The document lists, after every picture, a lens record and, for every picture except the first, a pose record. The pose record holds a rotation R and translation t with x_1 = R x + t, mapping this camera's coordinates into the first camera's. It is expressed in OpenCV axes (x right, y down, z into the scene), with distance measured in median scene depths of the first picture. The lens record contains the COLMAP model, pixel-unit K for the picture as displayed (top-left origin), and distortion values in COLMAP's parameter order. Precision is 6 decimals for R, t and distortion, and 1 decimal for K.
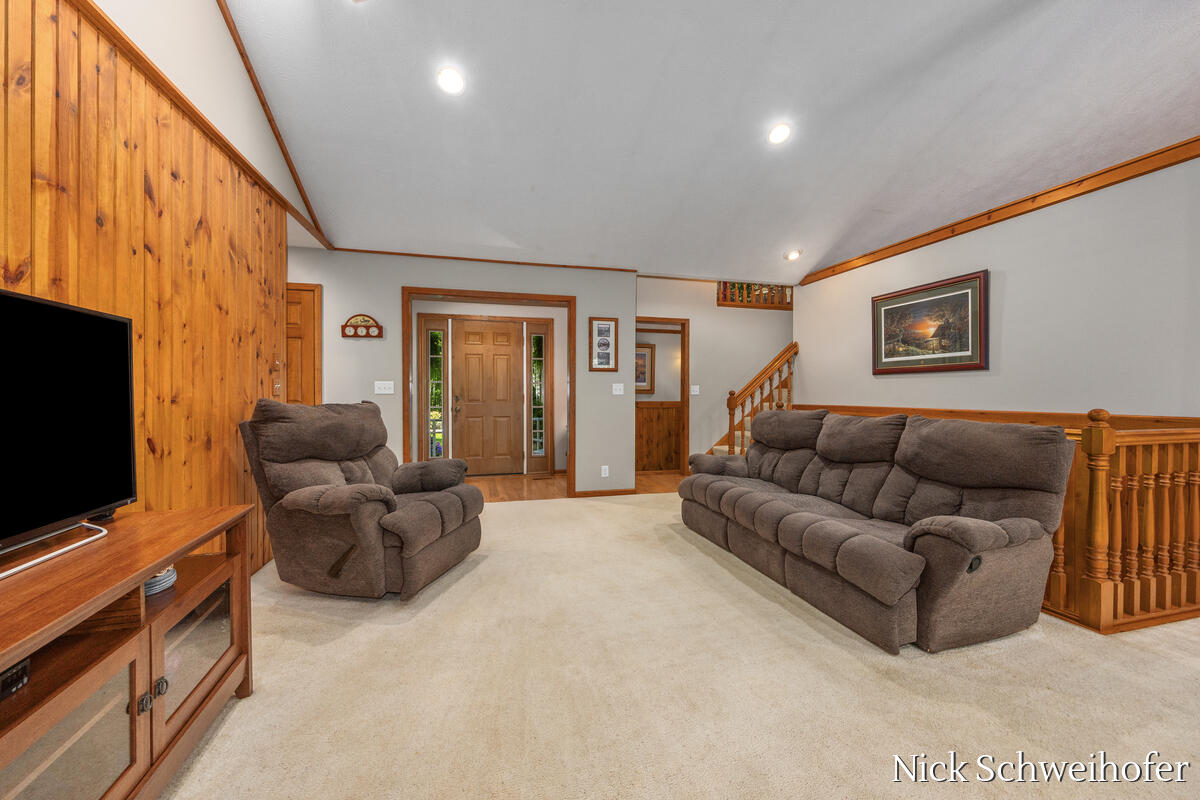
lens RADIAL K [[478.3, 0, 605.9], [0, 478.3, 395.5], [0, 0, 1]] dist [-0.001901, -0.000144]
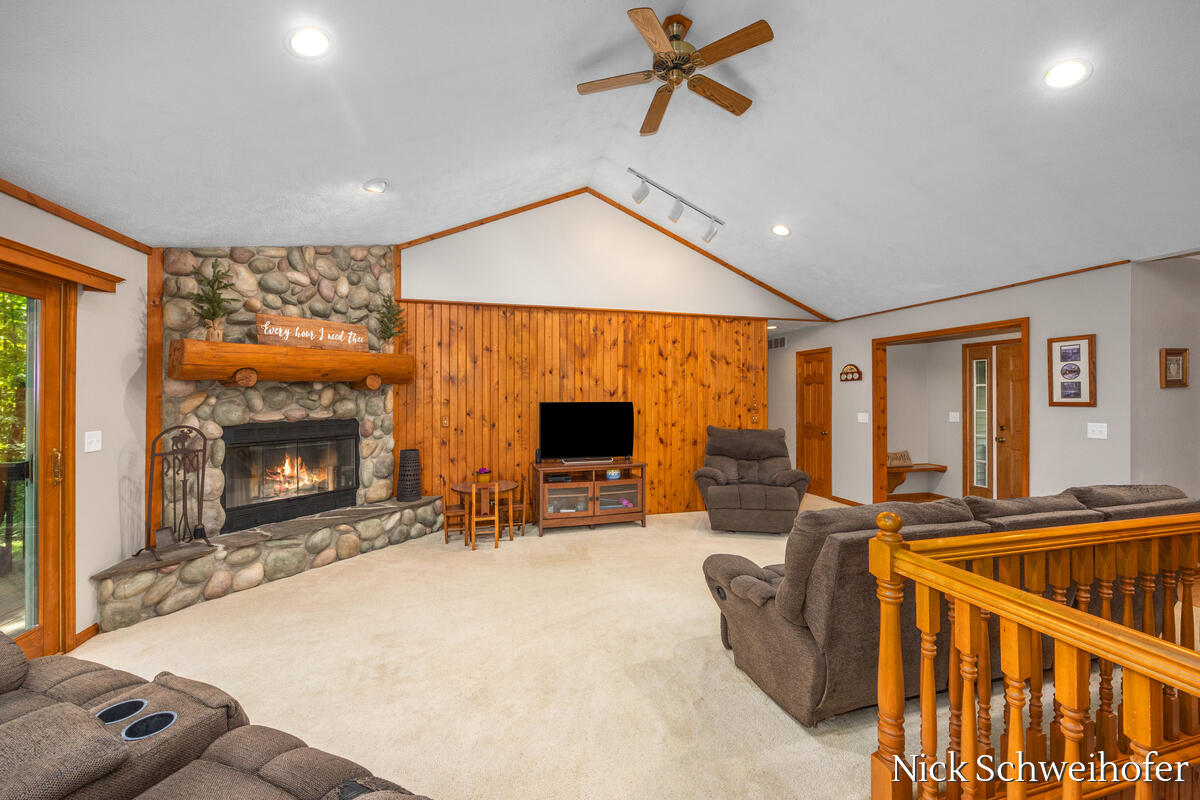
lens RADIAL K [[478.3, 0, 605.7], [0, 478.3, 392.9], [0, 0, 1]] dist [-0.001901, -0.000144]
pose [[0.011116, -0.010880, -0.999879, 0.974217], [-0.006424, 0.999919, -0.010952, -0.076137], [0.999918, 0.006545, 0.011046, 0.316313]]
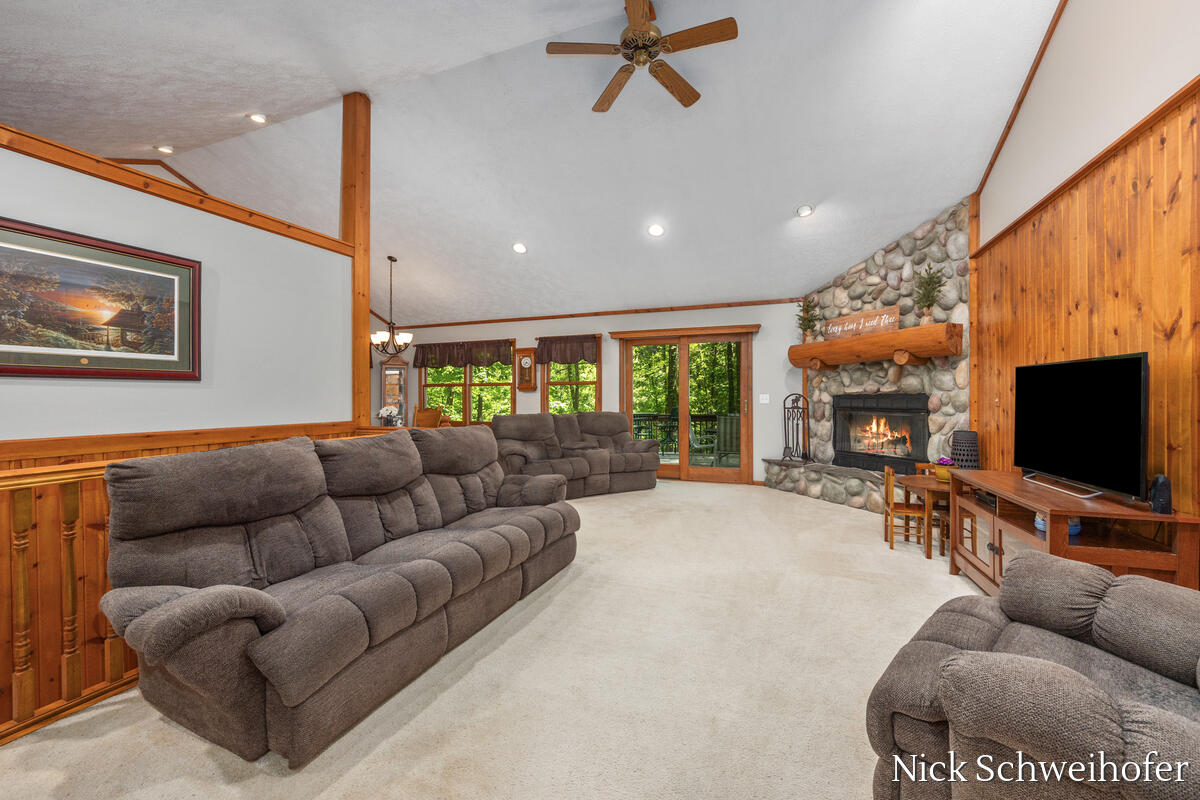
lens RADIAL K [[478.3, 0, 607.3], [0, 478.3, 398.8], [0, 0, 1]] dist [-0.001901, -0.000144]
pose [[-0.805433, -0.002269, 0.592683, -0.252456], [0.004534, 0.999940, 0.009990, -0.025191], [-0.592670, 0.010733, -0.805374, 1.138860]]
